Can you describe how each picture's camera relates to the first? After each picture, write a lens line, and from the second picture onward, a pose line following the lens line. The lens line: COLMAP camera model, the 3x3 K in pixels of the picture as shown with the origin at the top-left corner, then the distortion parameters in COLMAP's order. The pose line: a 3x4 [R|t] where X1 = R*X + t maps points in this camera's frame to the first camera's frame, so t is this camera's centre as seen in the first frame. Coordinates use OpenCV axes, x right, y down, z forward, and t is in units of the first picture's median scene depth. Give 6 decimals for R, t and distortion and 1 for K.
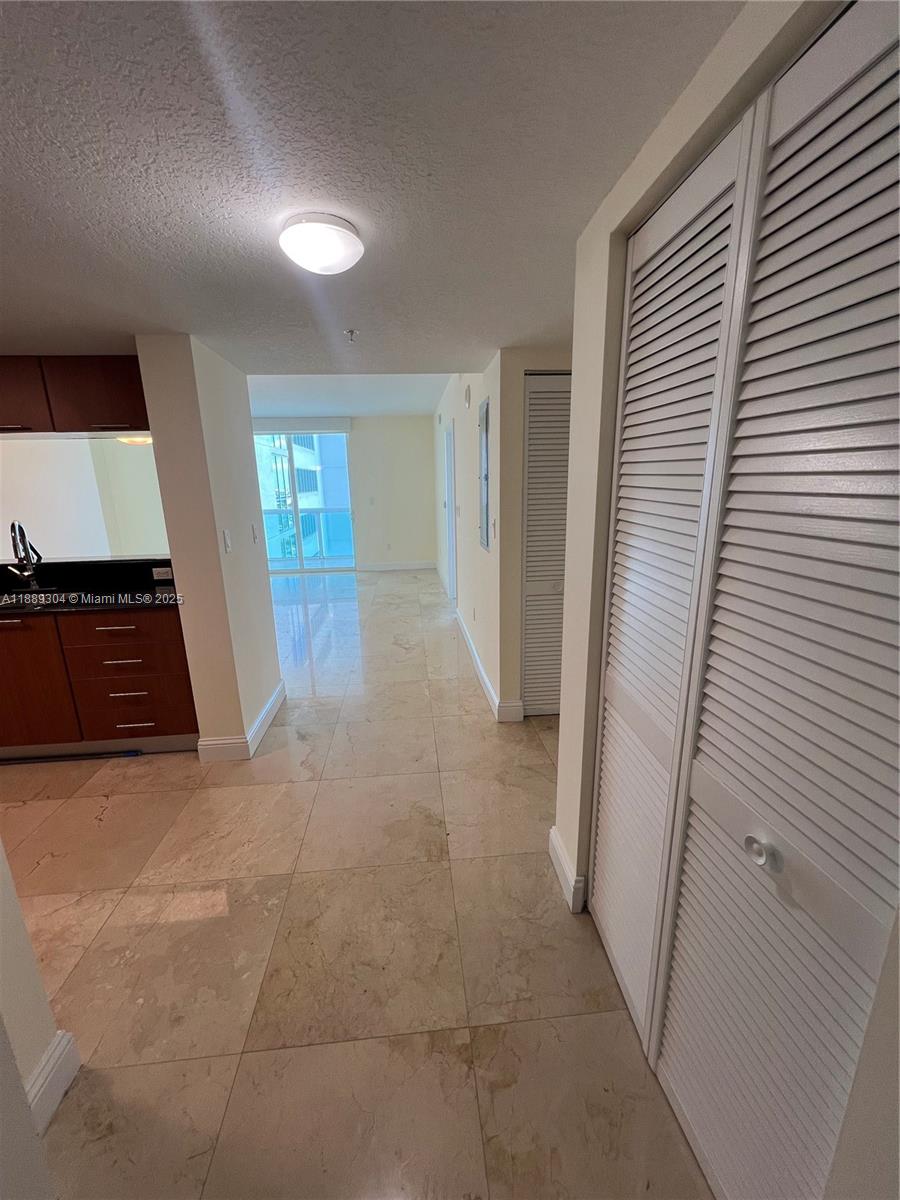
lens RADIAL K [[477.0, 0, 446.3], [0, 477.0, 598.4], [0, 0, 1]] dist [0.001371, -0.000039]
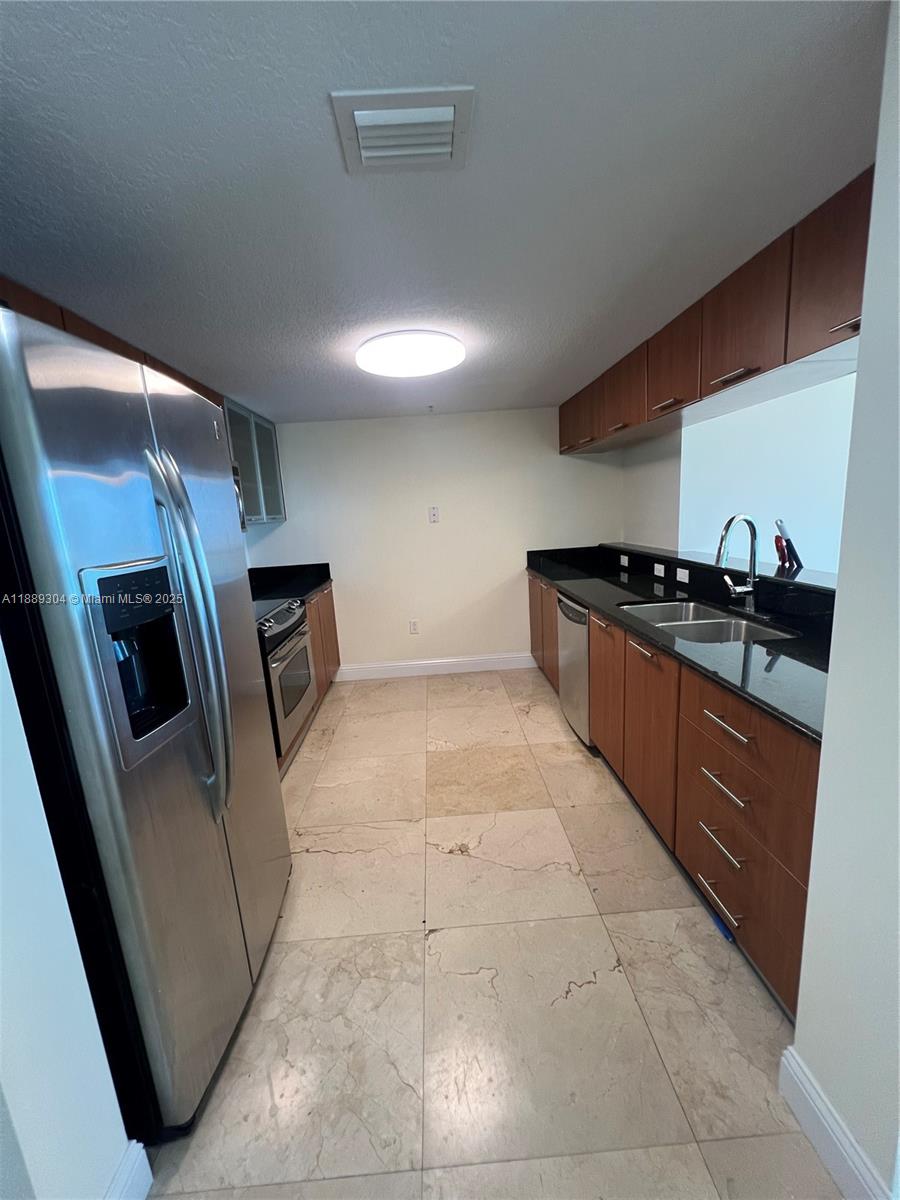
lens RADIAL K [[477.0, 0, 448.0], [0, 477.0, 598.9], [0, 0, 1]] dist [0.001371, -0.000039]
pose [[-0.050084, 0.215173, -0.975291, -0.085962], [-0.170748, 0.960295, 0.220633, -0.056641], [0.984041, 0.177579, -0.011355, 0.284828]]
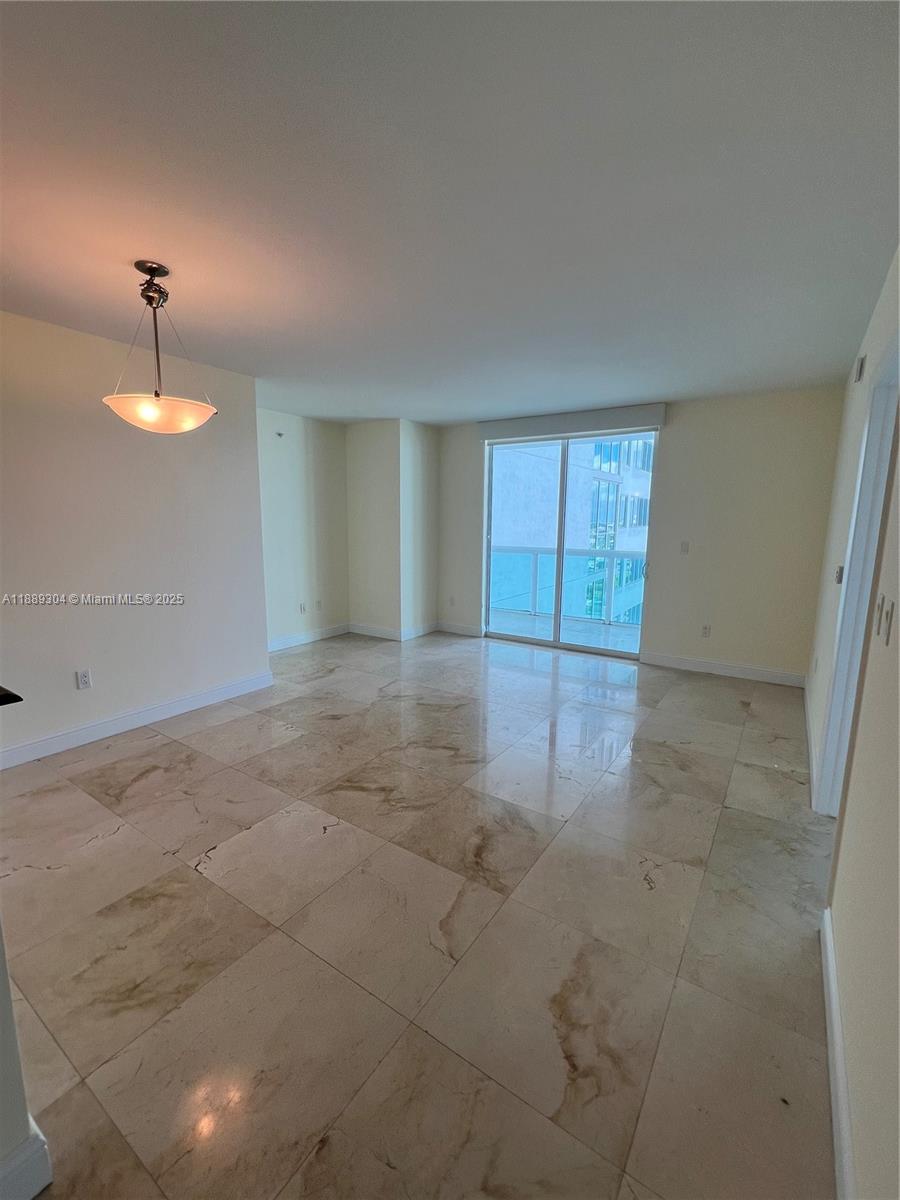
lens RADIAL K [[509.1, 0, 441.2], [0, 509.1, 596.4], [0, 0, 1]] dist [0.000887, -0.000496]
pose [[0.772164, 0.134921, -0.620934, 0.005939], [-0.183544, 0.982902, -0.014675, -0.123914], [0.608337, 0.125301, 0.783726, 0.514854]]
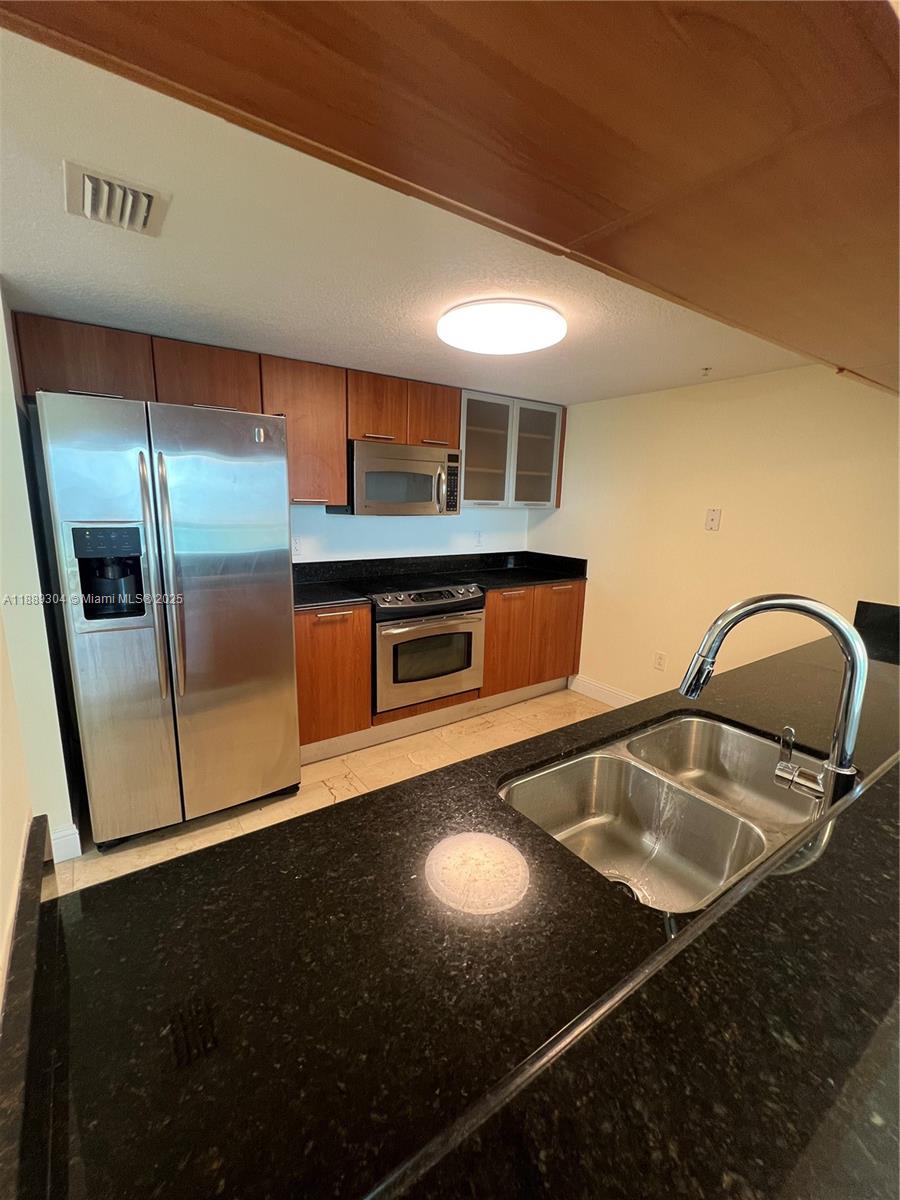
lens RADIAL K [[509.1, 0, 452.8], [0, 509.1, 600.2], [0, 0, 1]] dist [0.000887, -0.000496]
pose [[-0.866171, 0.104844, -0.488627, -0.292044], [-0.119305, 0.906094, 0.405907, -0.127194], [0.485299, 0.409880, -0.772324, 0.555422]]
